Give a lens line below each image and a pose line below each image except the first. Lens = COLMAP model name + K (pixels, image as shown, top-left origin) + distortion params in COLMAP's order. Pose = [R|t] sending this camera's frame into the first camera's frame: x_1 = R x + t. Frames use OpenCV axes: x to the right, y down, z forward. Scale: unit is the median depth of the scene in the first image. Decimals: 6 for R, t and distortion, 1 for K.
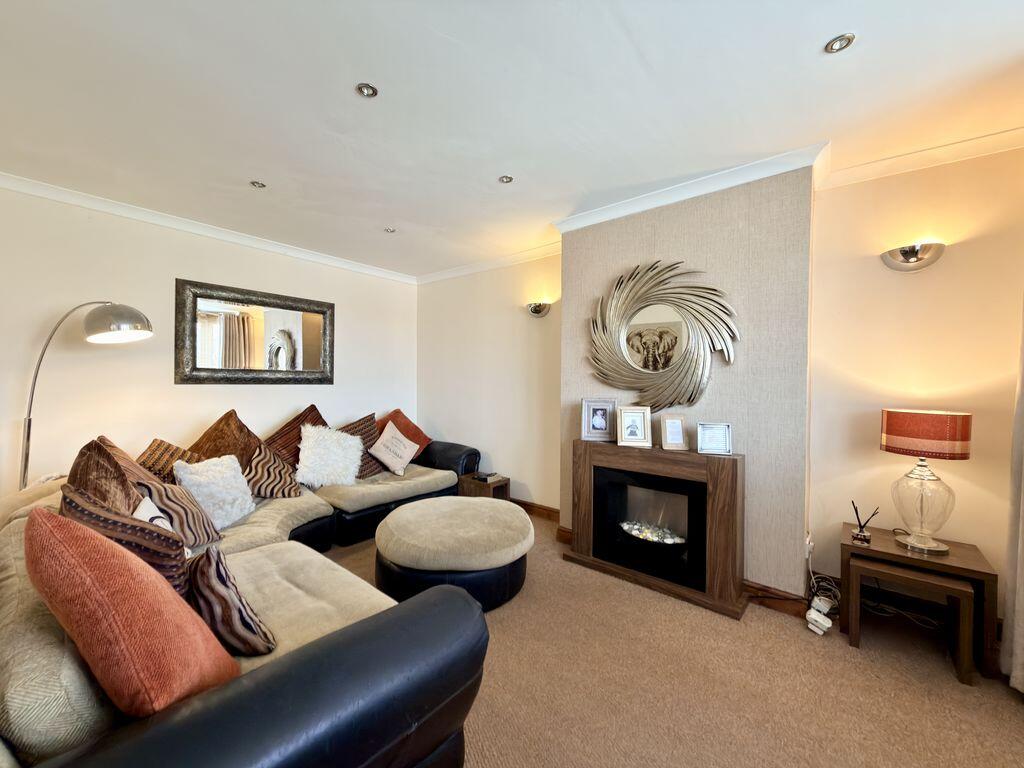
lens RADIAL K [[410.1, 0, 511.9], [0, 410.1, 386.6], [0, 0, 1]] dist [-0.000082, -0.000126]
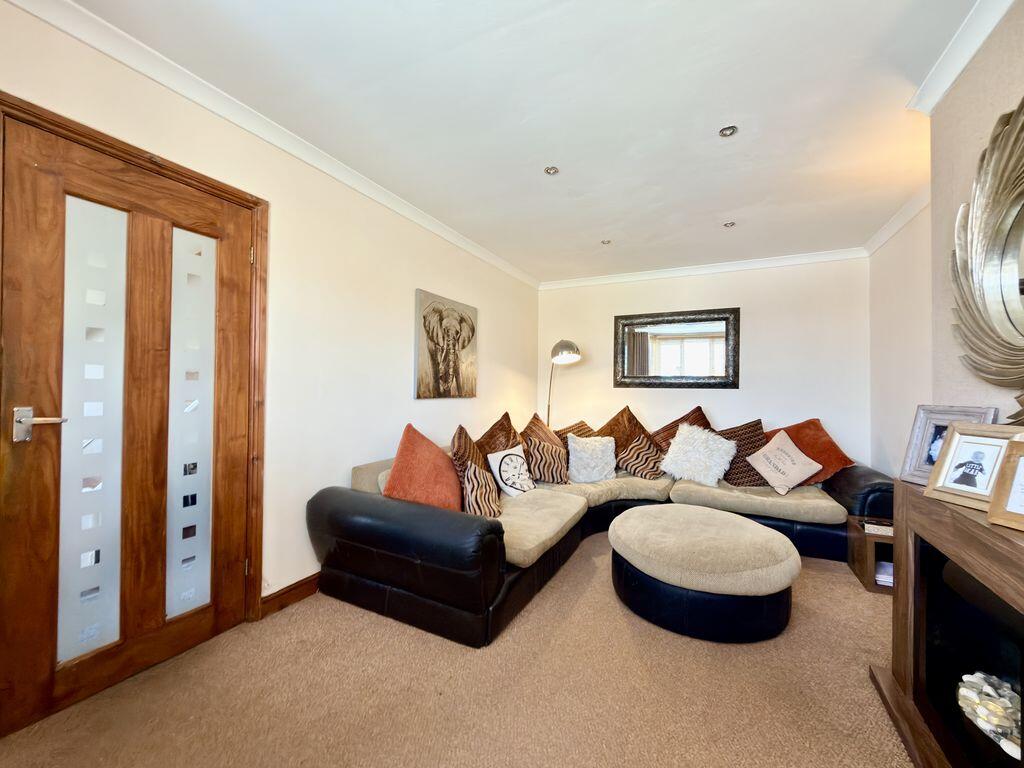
lens RADIAL K [[410.1, 0, 511.9], [0, 410.1, 386.6], [0, 0, 1]] dist [-0.000082, -0.000126]
pose [[0.212328, -0.011213, -0.977134, 0.517968], [-0.021321, 0.999643, -0.016104, 0.021115], [0.976966, 0.024253, 0.212013, 0.312172]]
